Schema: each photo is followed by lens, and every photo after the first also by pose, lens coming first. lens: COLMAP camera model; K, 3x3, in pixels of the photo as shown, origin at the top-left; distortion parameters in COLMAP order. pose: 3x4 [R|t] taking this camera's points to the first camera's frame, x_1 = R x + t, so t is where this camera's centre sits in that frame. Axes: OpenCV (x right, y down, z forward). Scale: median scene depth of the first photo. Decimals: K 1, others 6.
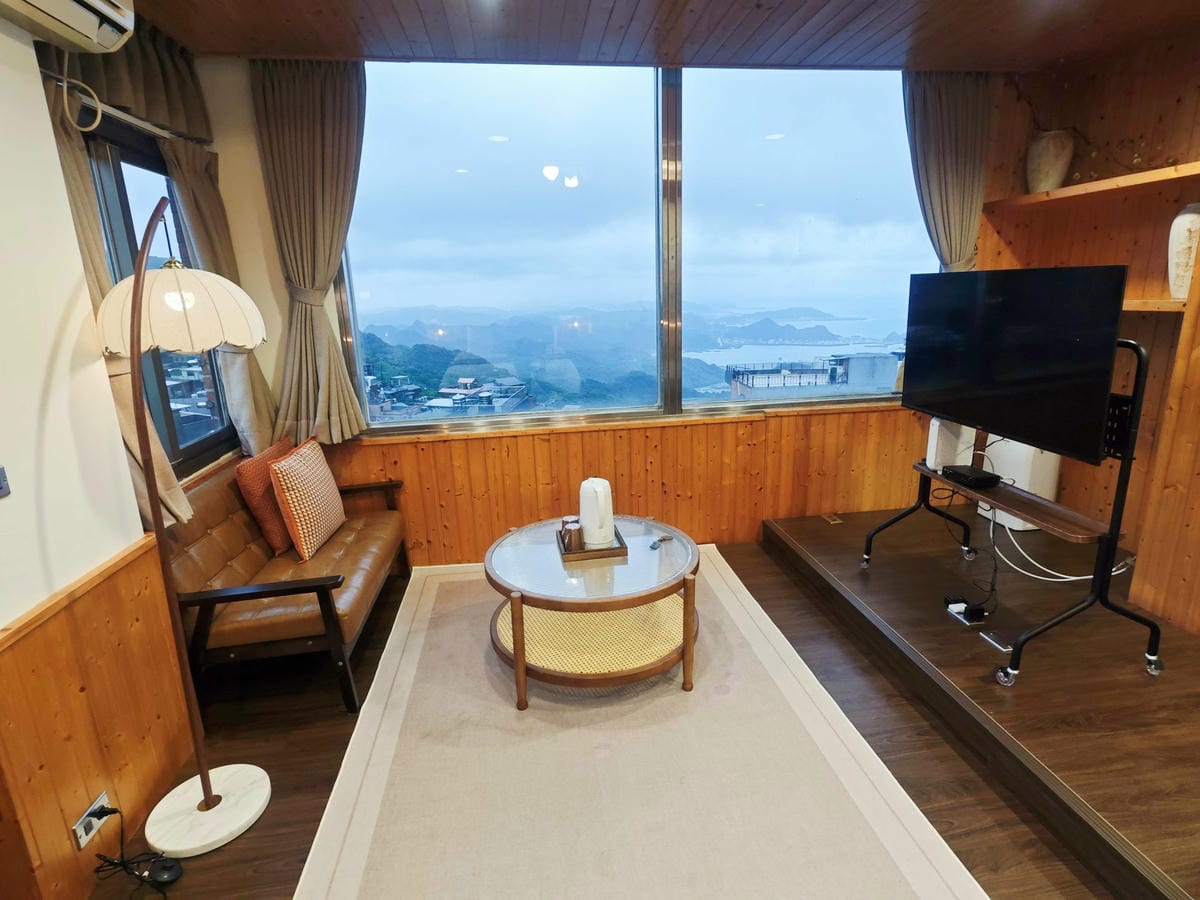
lens RADIAL K [[613.0, 0, 600.0], [0, 613.0, 450.0], [0, 0, 1]] dist [-0.002089, 0.001084]
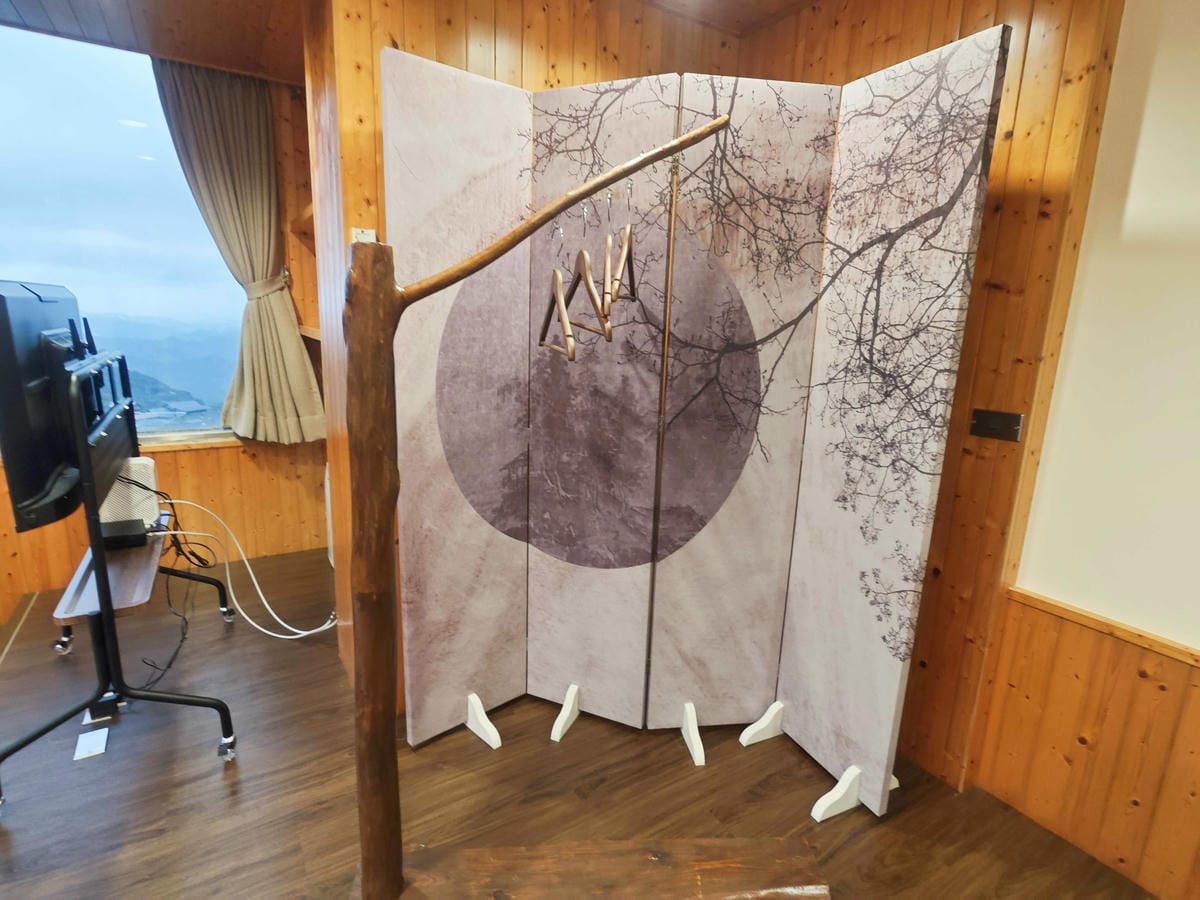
lens RADIAL K [[613.0, 0, 600.0], [0, 613.0, 450.0], [0, 0, 1]] dist [-0.002089, 0.001084]
pose [[0.903669, -0.027673, 0.427336, 0.760881], [0.044948, 0.998527, -0.030388, -0.014481], [-0.425866, 0.046669, 0.903582, -0.020715]]
